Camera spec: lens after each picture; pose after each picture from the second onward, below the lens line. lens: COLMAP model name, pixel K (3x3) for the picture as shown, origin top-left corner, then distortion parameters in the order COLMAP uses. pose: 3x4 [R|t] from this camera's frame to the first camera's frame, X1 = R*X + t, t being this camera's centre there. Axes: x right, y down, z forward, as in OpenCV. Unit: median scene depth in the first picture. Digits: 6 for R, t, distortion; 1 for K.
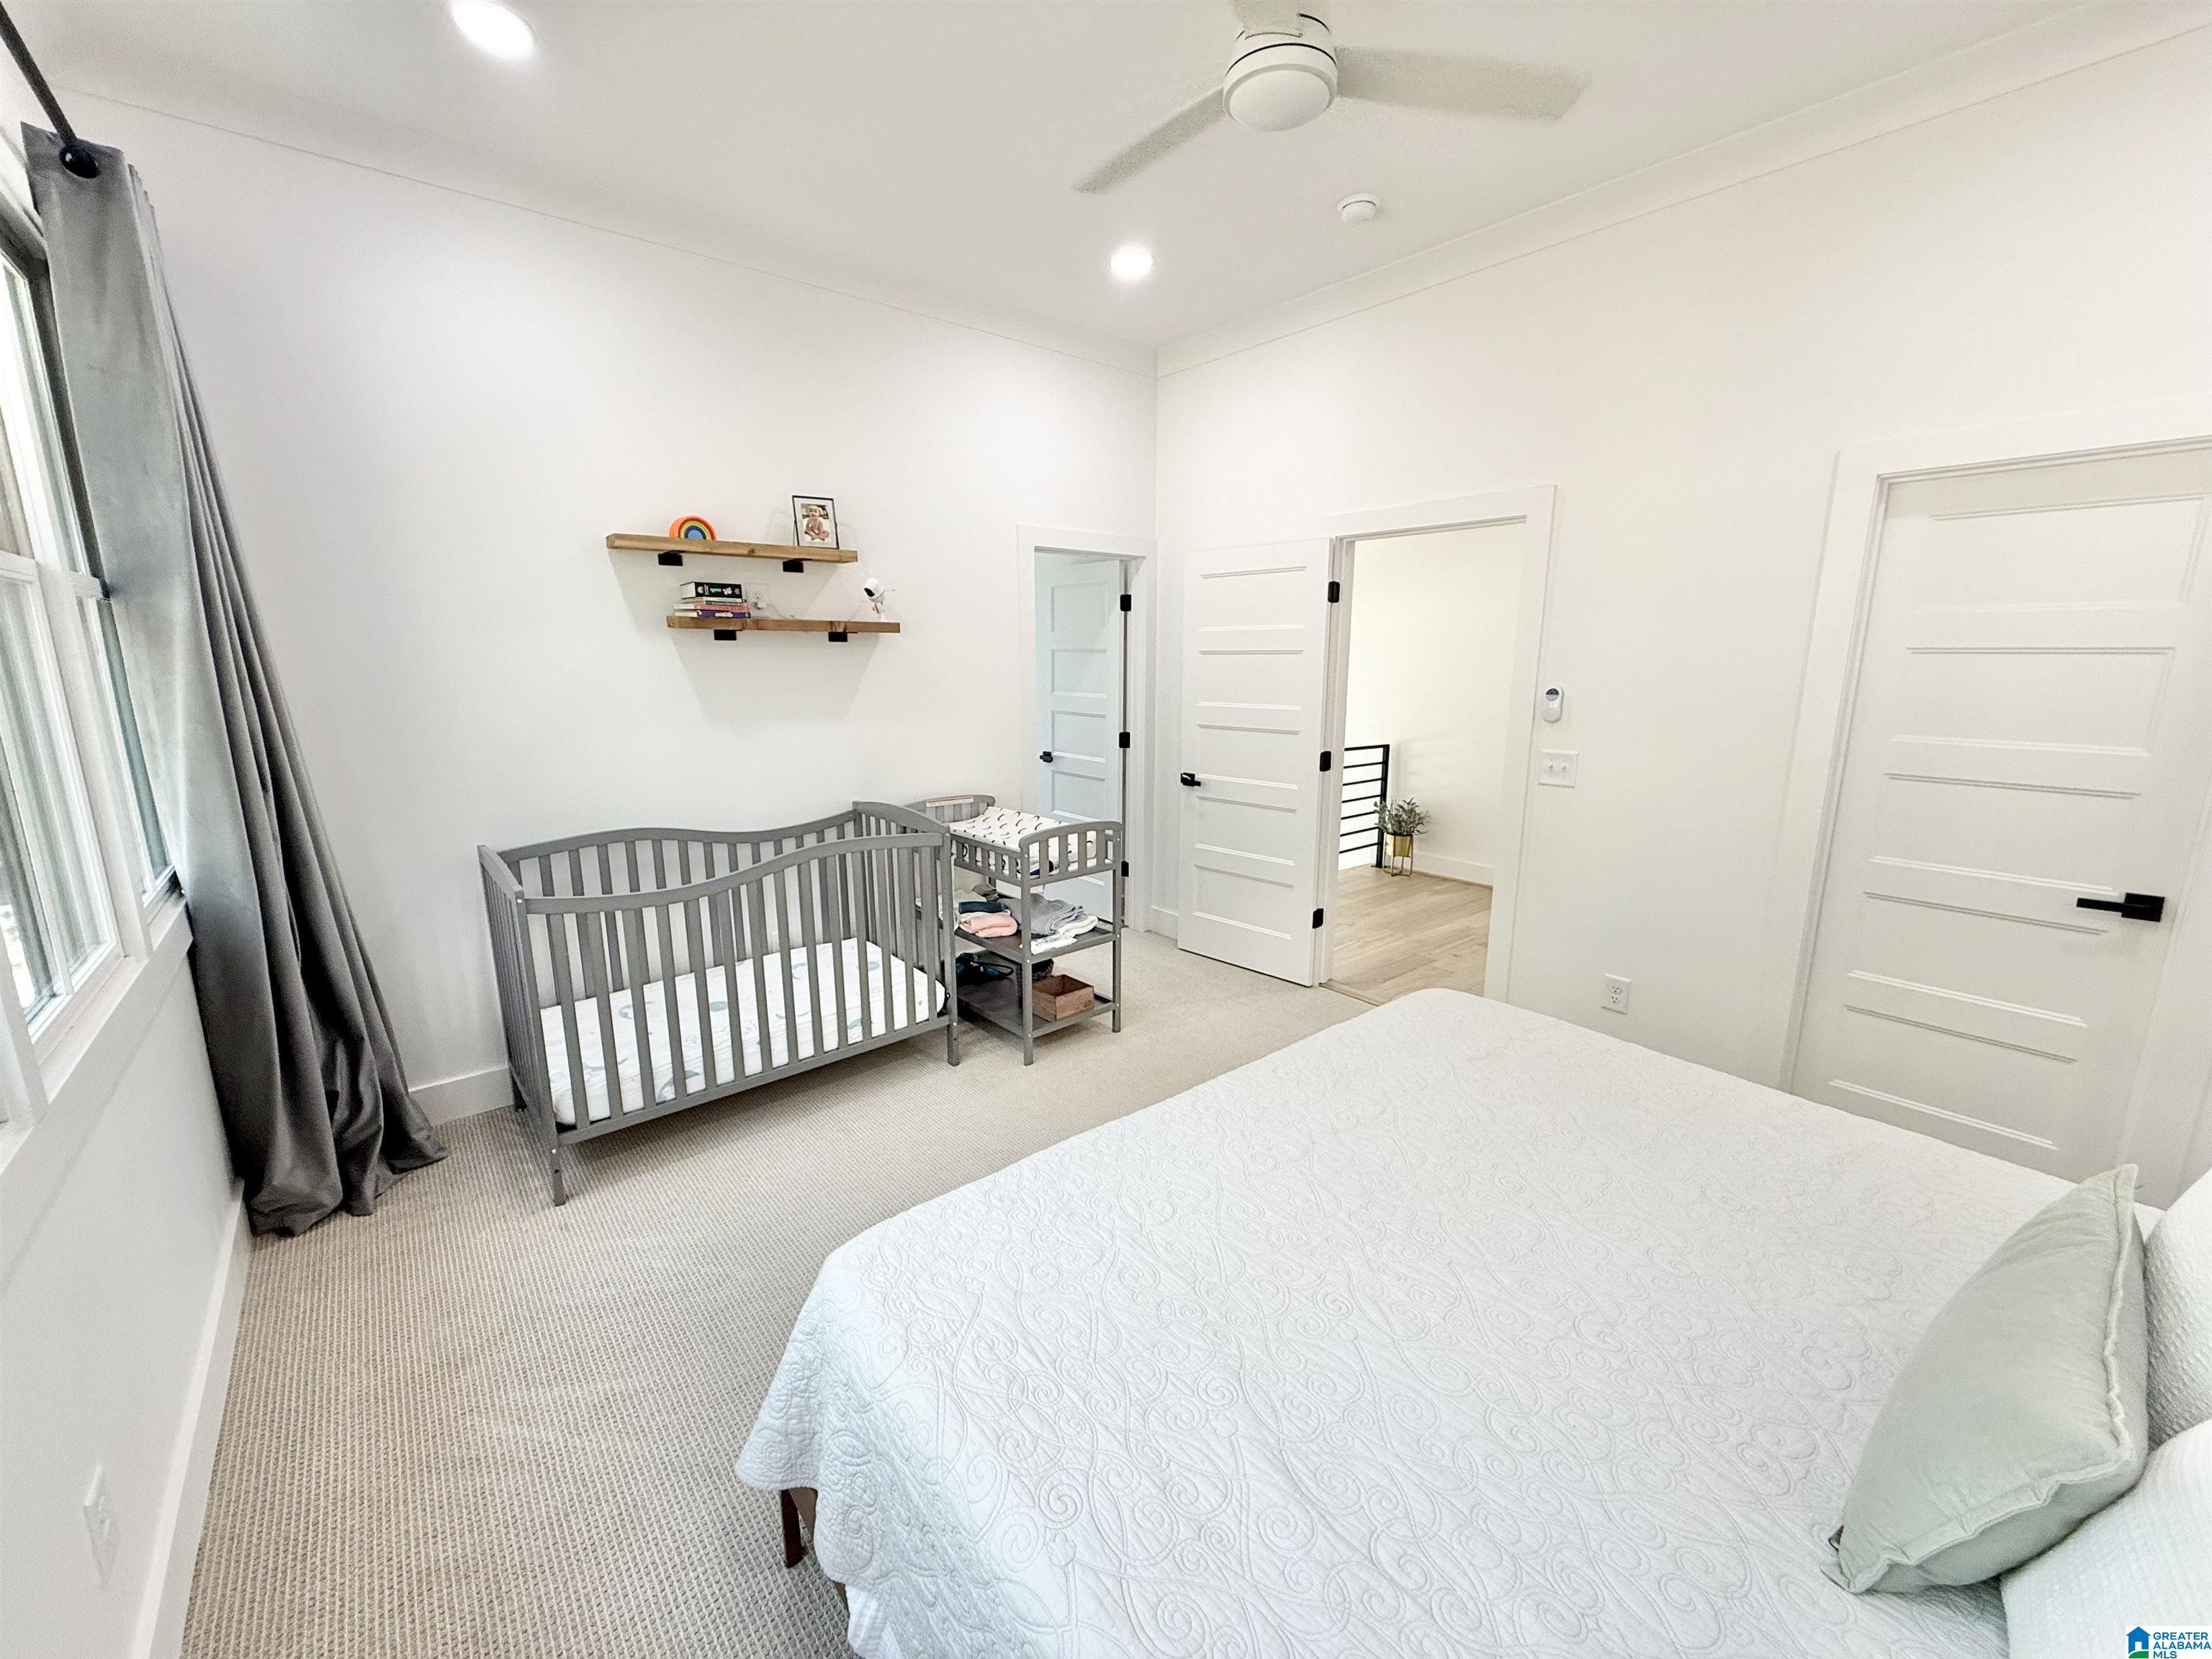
lens RADIAL K [[878.8, 0, 1109.3], [0, 878.8, 823.2], [0, 0, 1]] dist [-0.000778, 0.000060]
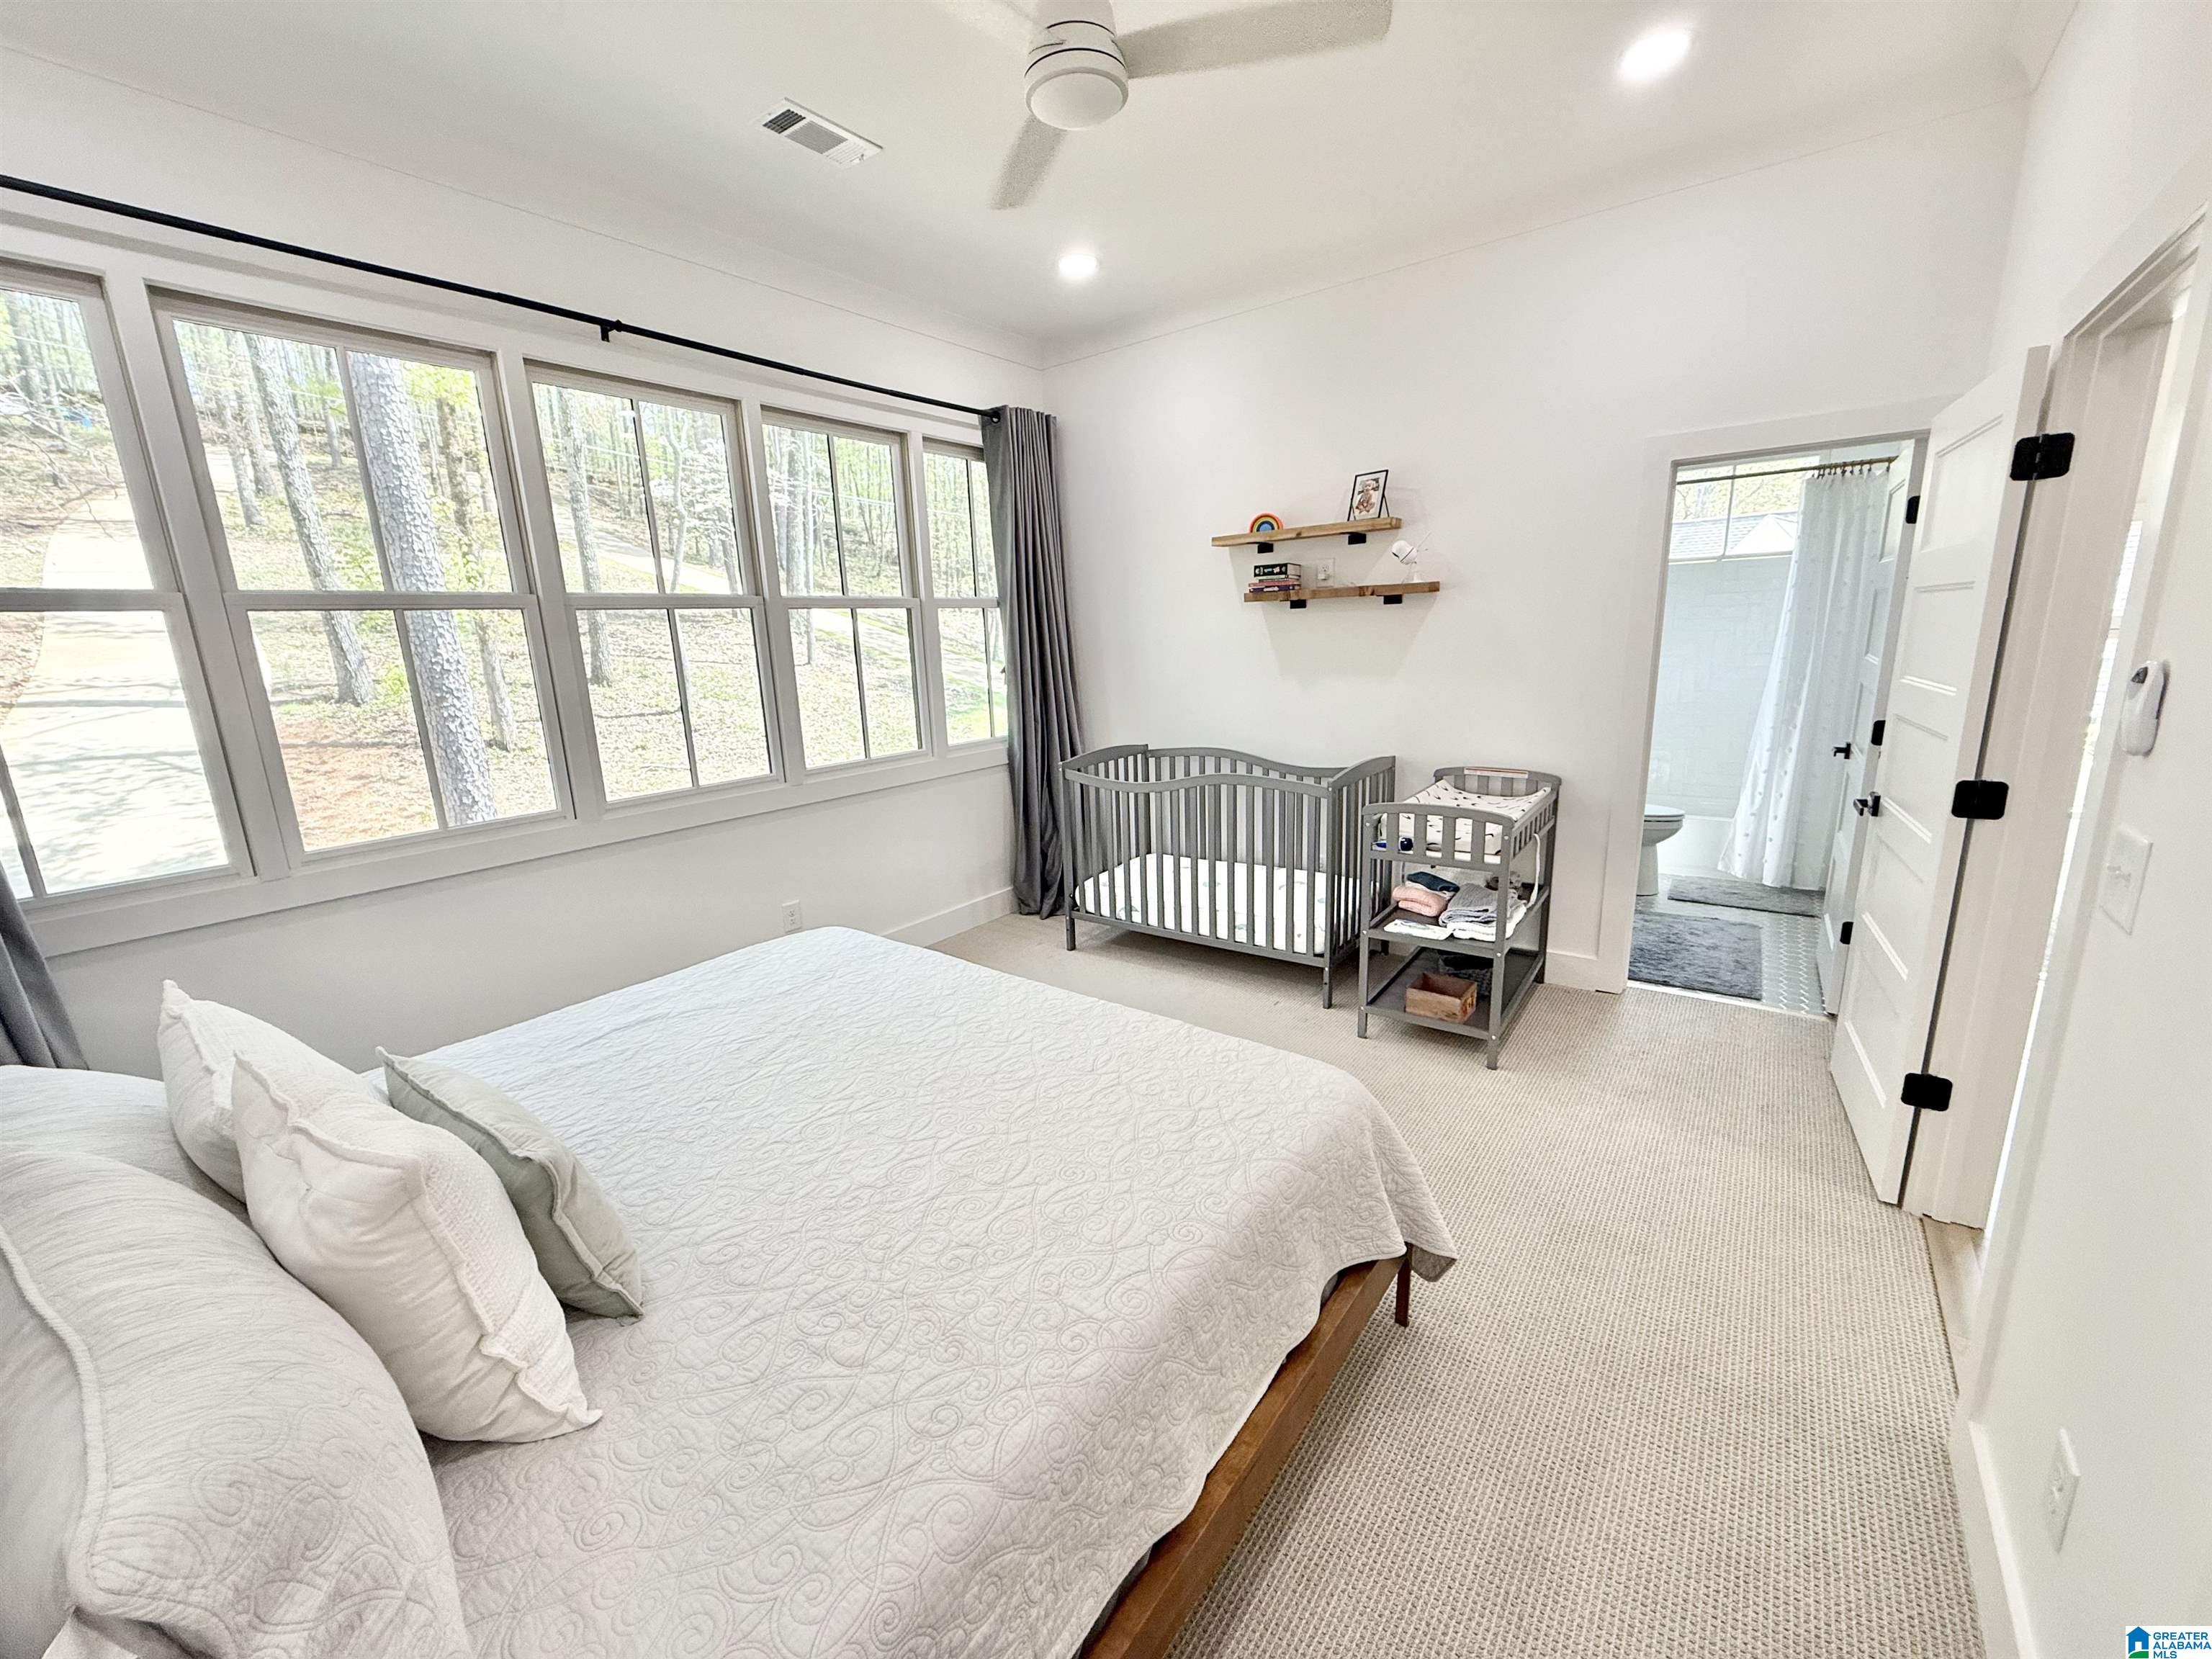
lens RADIAL K [[878.8, 0, 1101.2], [0, 878.8, 825.8], [0, 0, 1]] dist [-0.000778, 0.000060]
pose [[0.224311, 0.200478, -0.953674, 0.740451], [-0.150334, 0.974015, 0.169394, -0.078423], [0.962852, 0.105373, 0.248621, 0.459283]]
